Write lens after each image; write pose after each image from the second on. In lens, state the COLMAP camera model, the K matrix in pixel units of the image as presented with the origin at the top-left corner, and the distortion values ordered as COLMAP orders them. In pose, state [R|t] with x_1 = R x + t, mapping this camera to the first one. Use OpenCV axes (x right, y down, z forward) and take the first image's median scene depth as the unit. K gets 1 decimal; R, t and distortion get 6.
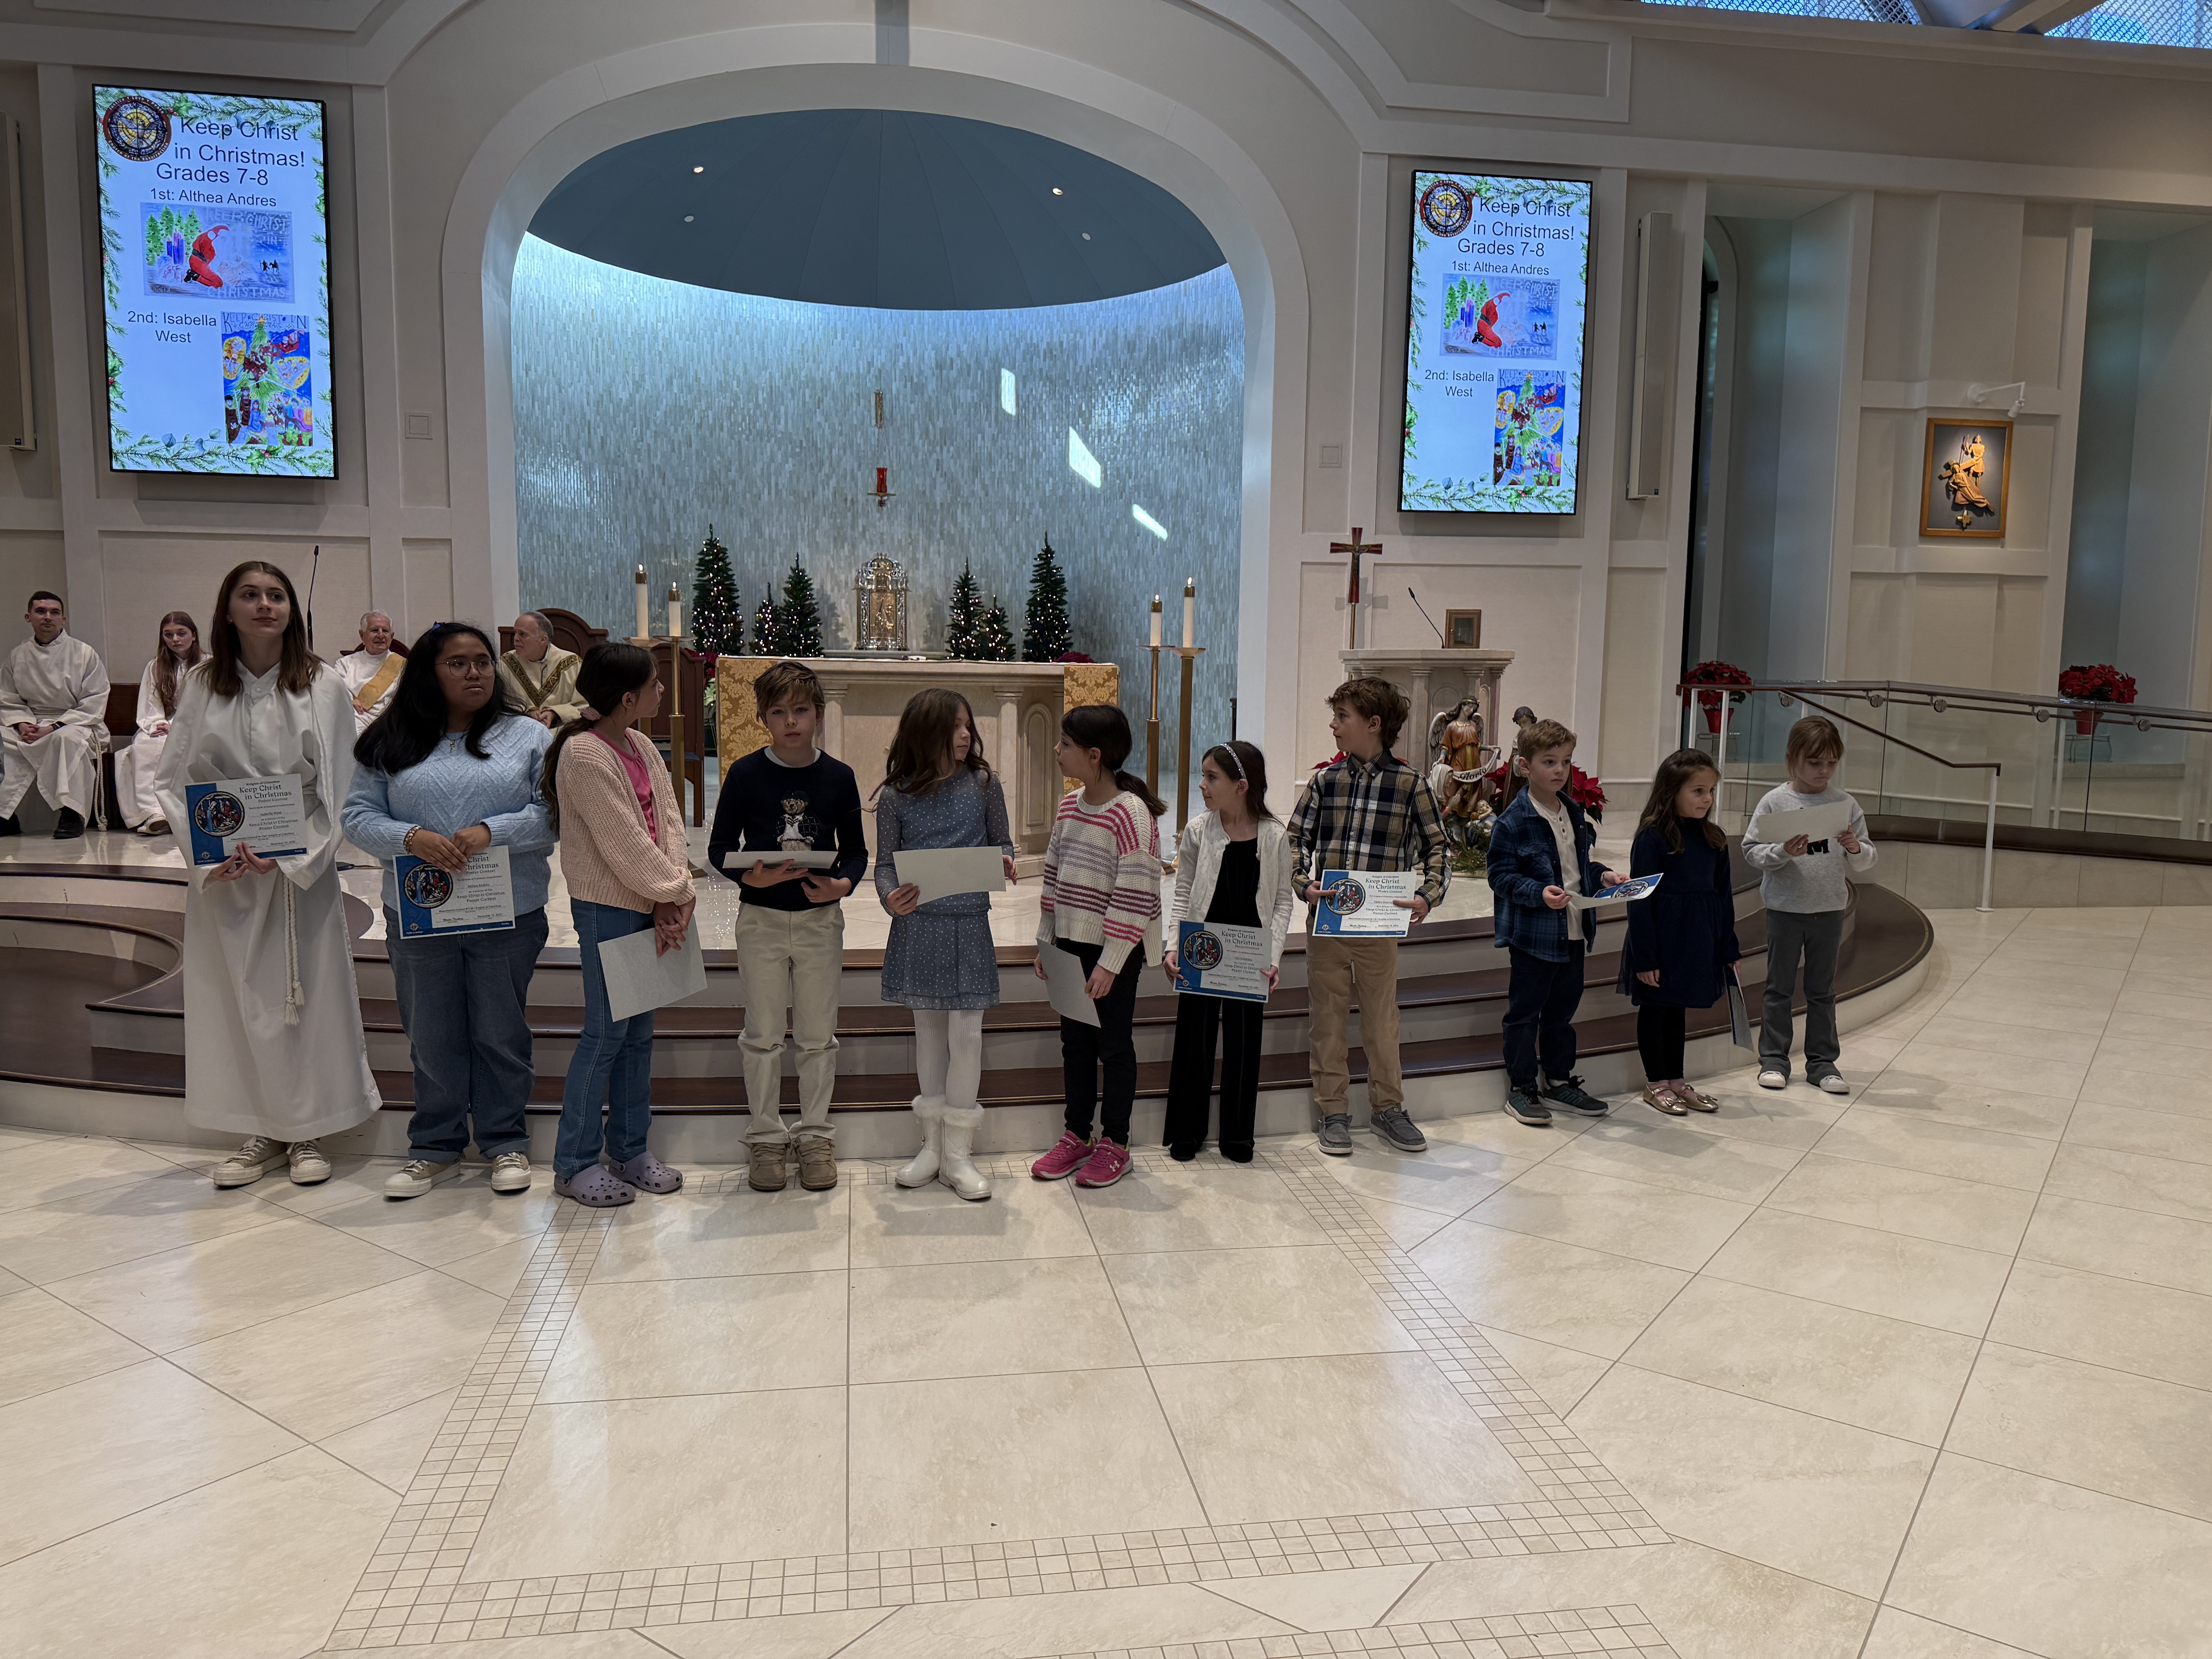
lens RADIAL K [[1521.1, 0, 1108.5], [0, 1521.1, 863.2], [0, 0, 1]] dist [0.086017, -0.131138]
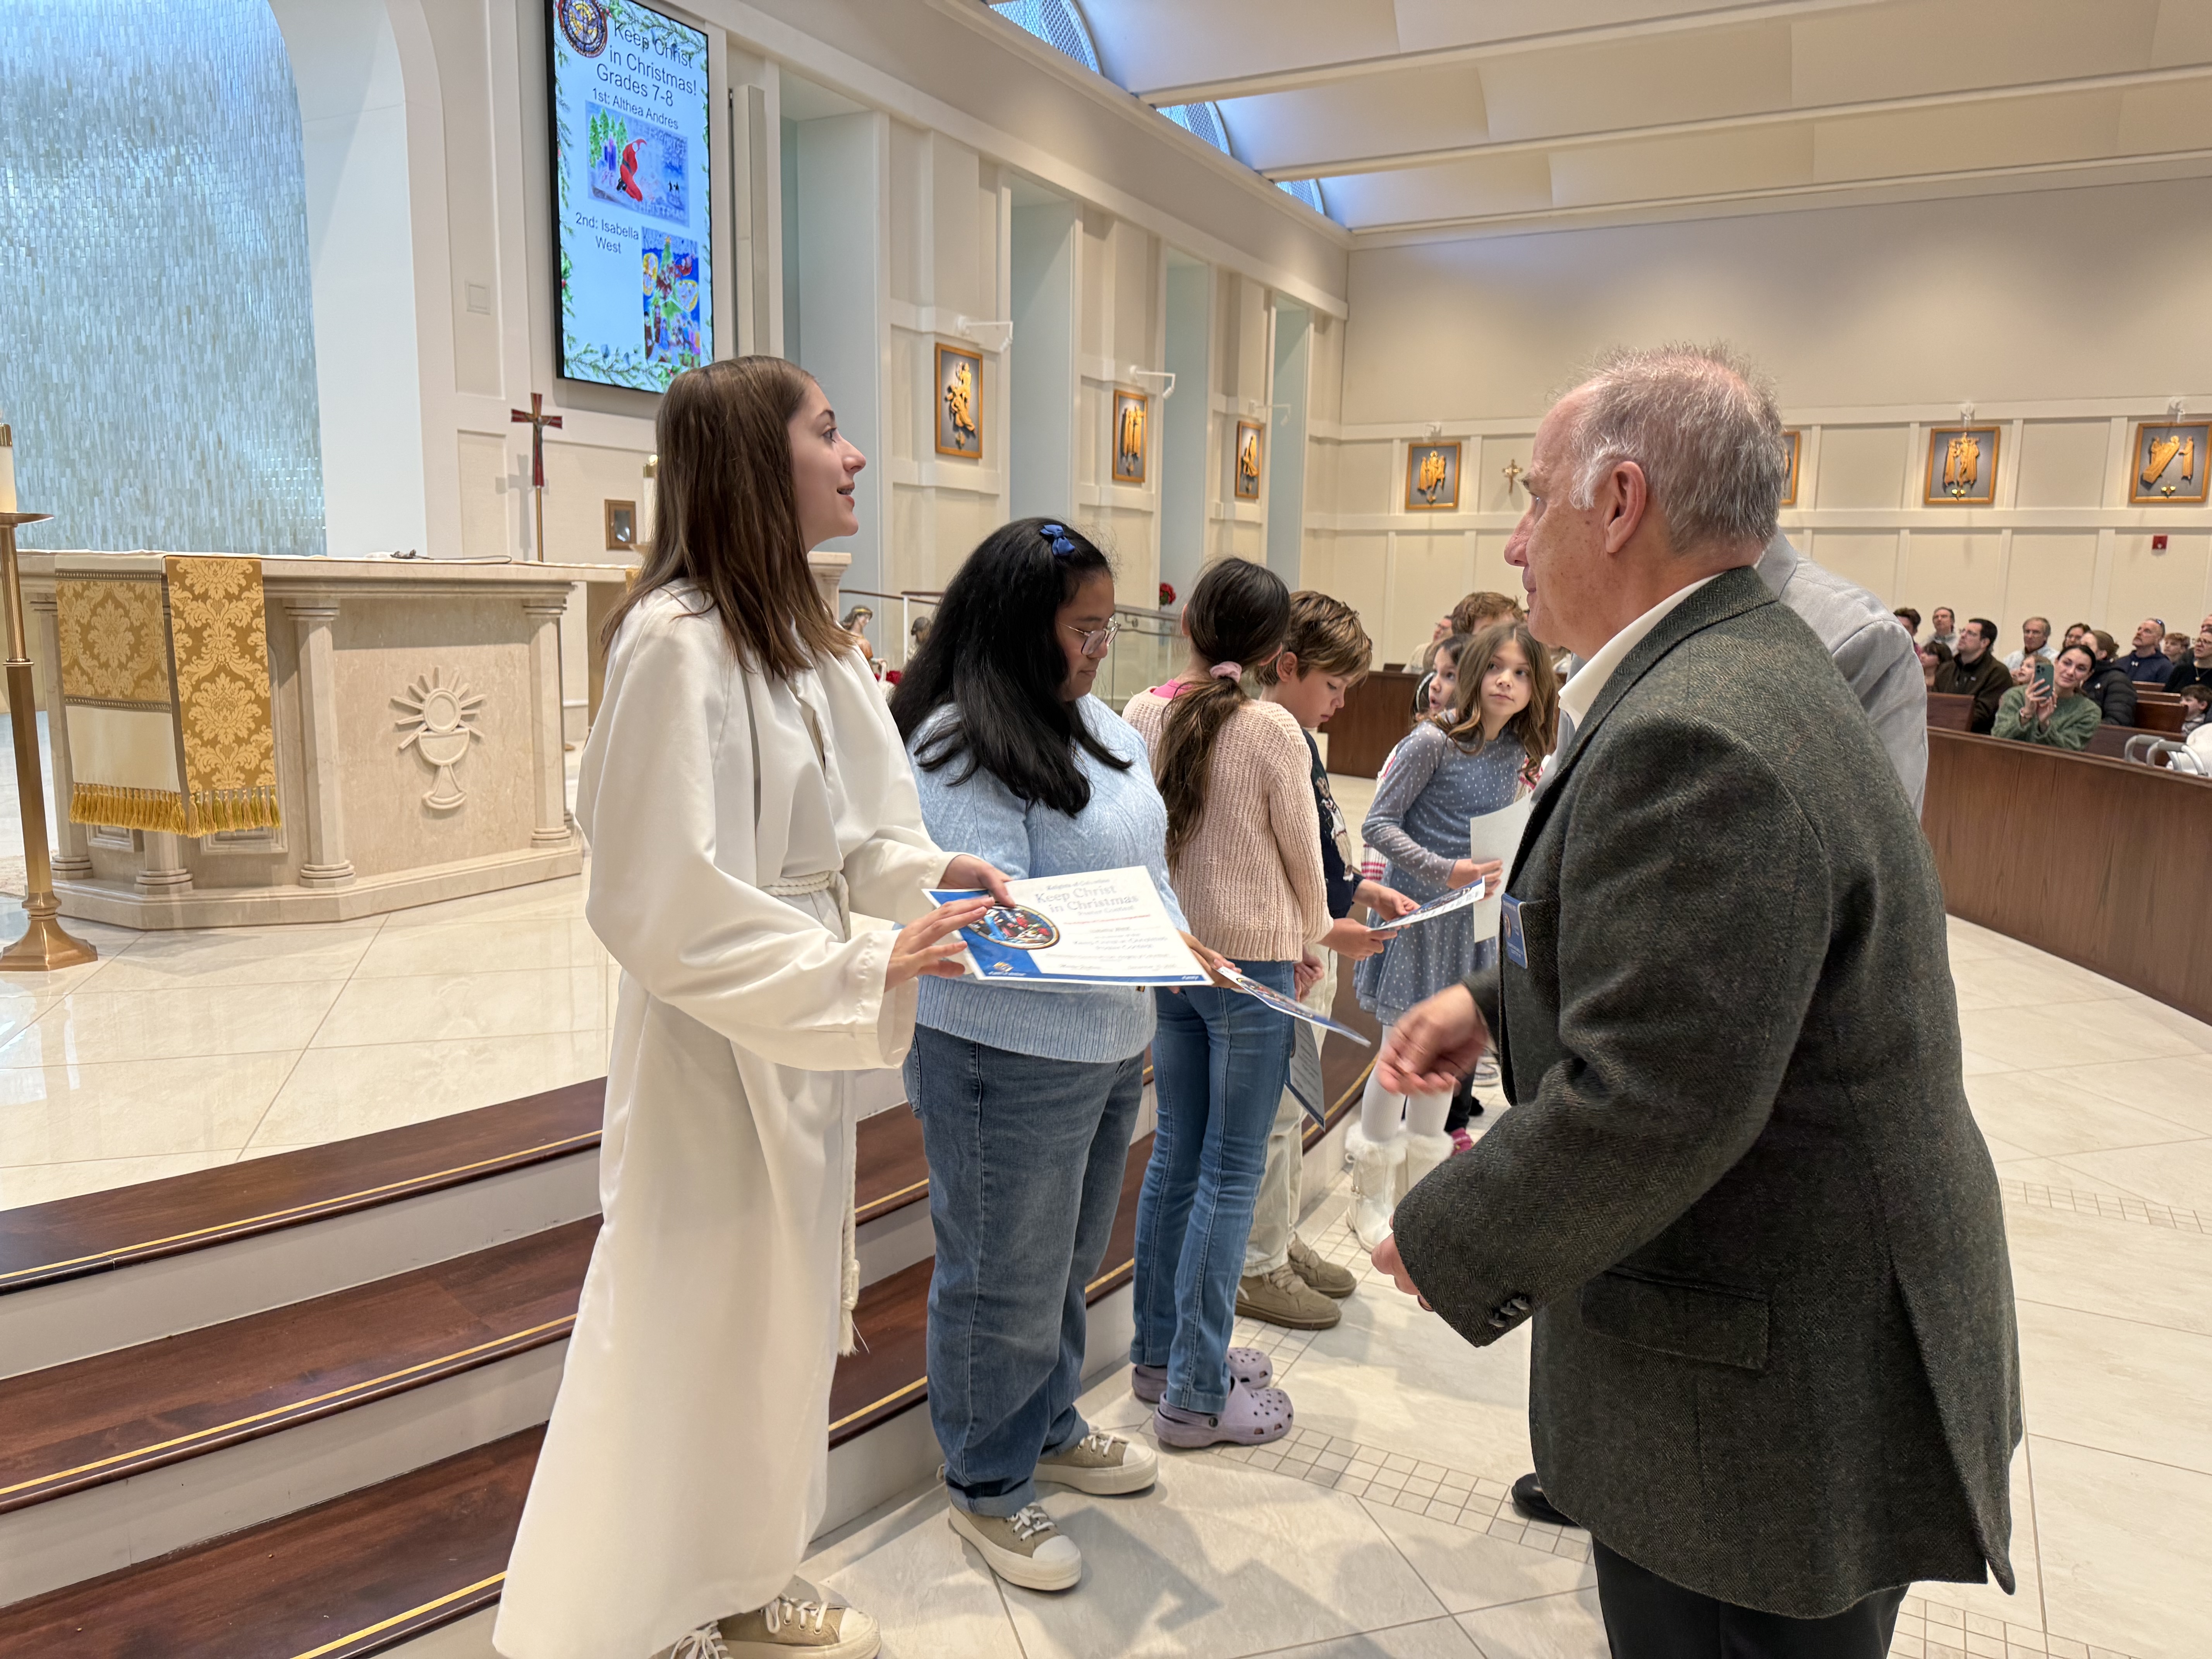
lens RADIAL K [[1553.6, 0, 1105.6], [0, 1553.6, 827.6], [0, 0, 1]] dist [0.040197, -0.048089]
pose [[0.600136, -0.124363, 0.790171, -0.354231], [0.088960, 0.992089, 0.088578, -0.039184], [-0.794936, 0.017134, 0.606452, 0.270264]]
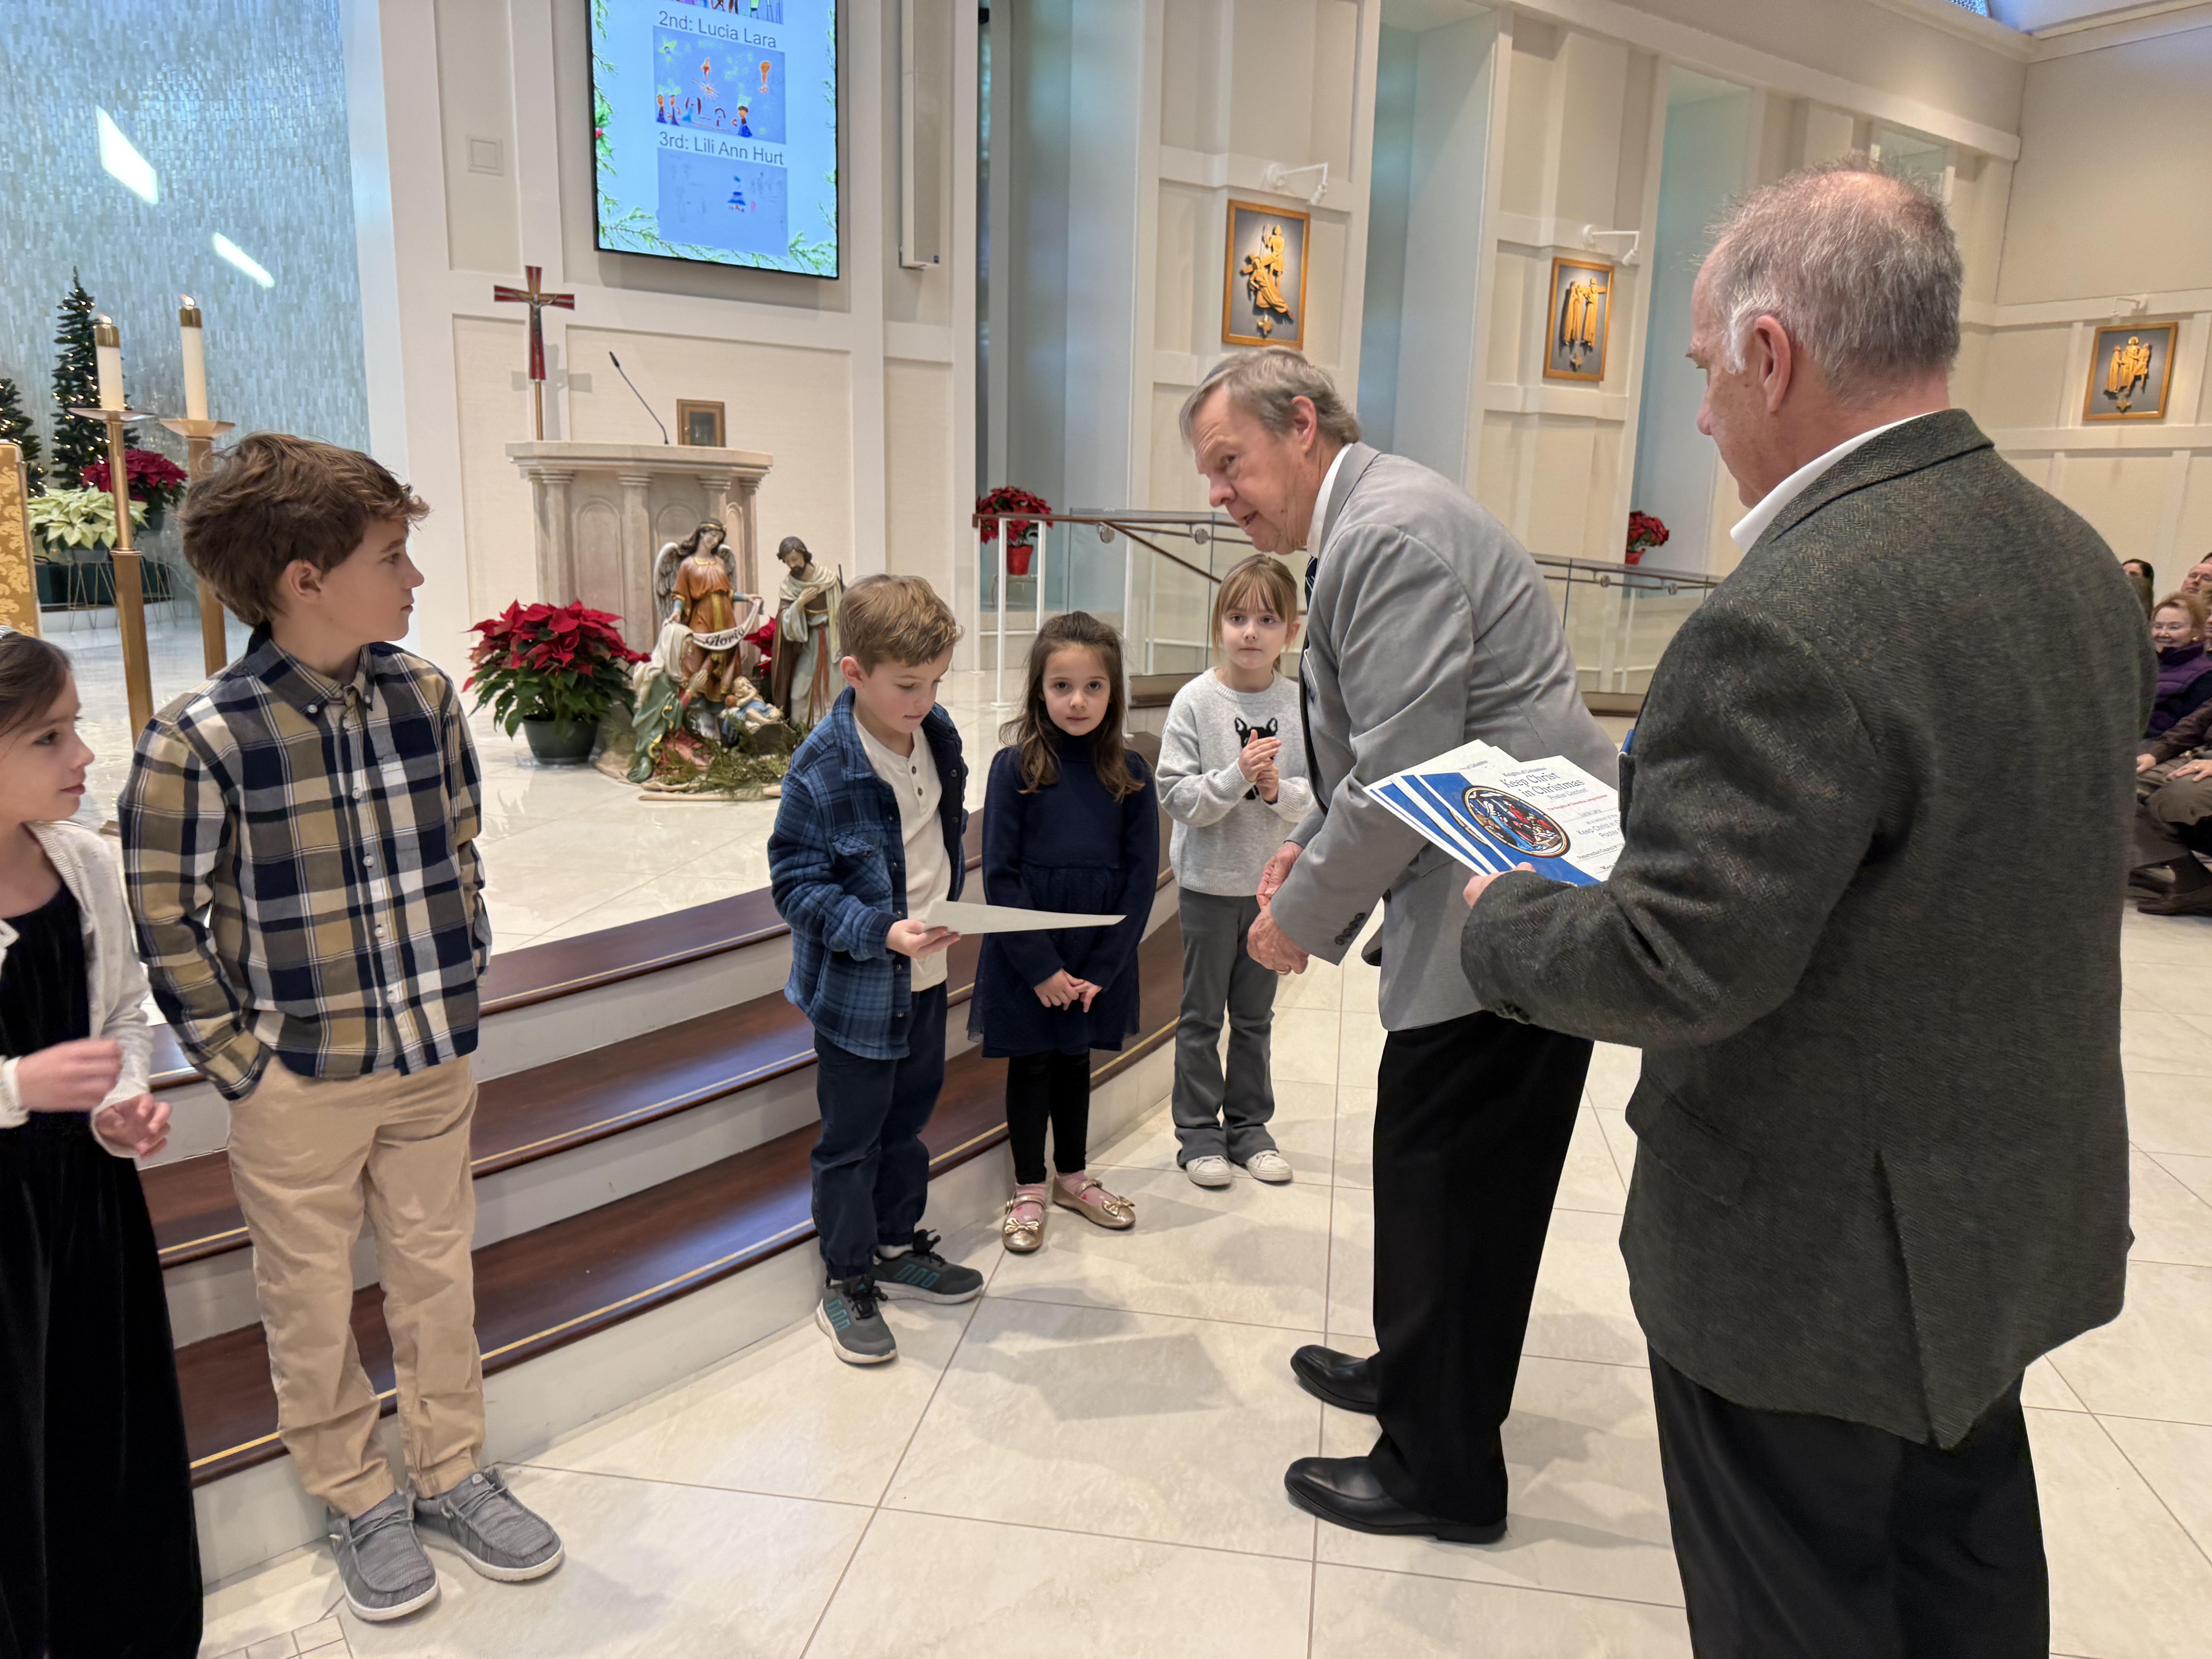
lens RADIAL K [[1542.1, 0, 1106.4], [0, 1542.1, 859.5], [0, 0, 1]] dist [0.020857, -0.023736]
pose [[0.894697, -0.084893, 0.438532, 0.068575], [0.039088, 0.992887, 0.112461, -0.025734], [-0.444959, -0.083477, 0.891652, 0.258832]]
